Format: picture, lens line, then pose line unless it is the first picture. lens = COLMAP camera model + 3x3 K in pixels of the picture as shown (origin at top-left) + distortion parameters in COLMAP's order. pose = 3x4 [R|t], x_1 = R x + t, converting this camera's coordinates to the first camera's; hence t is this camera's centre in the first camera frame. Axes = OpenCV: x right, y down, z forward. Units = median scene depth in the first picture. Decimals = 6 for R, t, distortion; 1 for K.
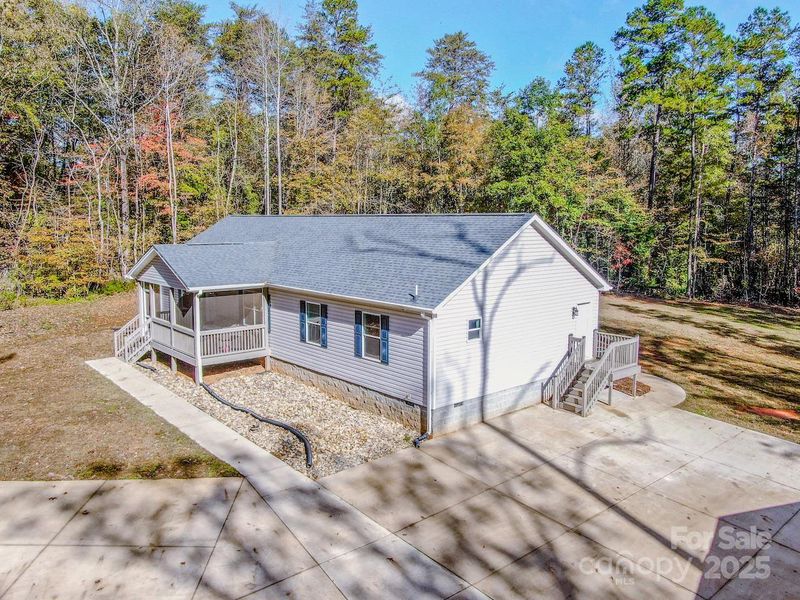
lens RADIAL K [[602.9, 0, 400.9], [0, 602.9, 296.0], [0, 0, 1]] dist [-0.020487, 0.002740]
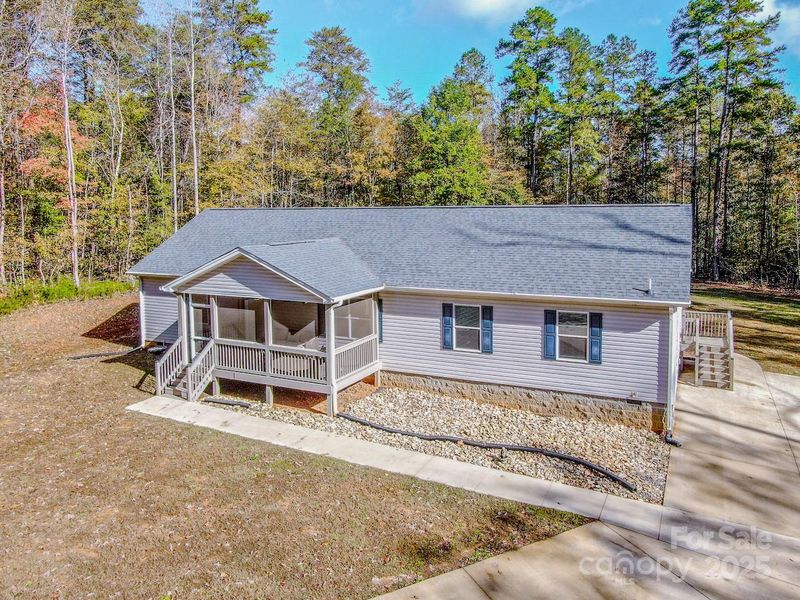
lens RADIAL K [[572.5, 0, 403.4], [0, 572.5, 255.2], [0, 0, 1]] dist [-0.025681, 0.008048]
pose [[0.918613, -0.043459, 0.392761, -0.611399], [0.061487, 0.997548, -0.033433, -0.043422], [-0.390345, 0.054862, 0.919033, 0.271207]]
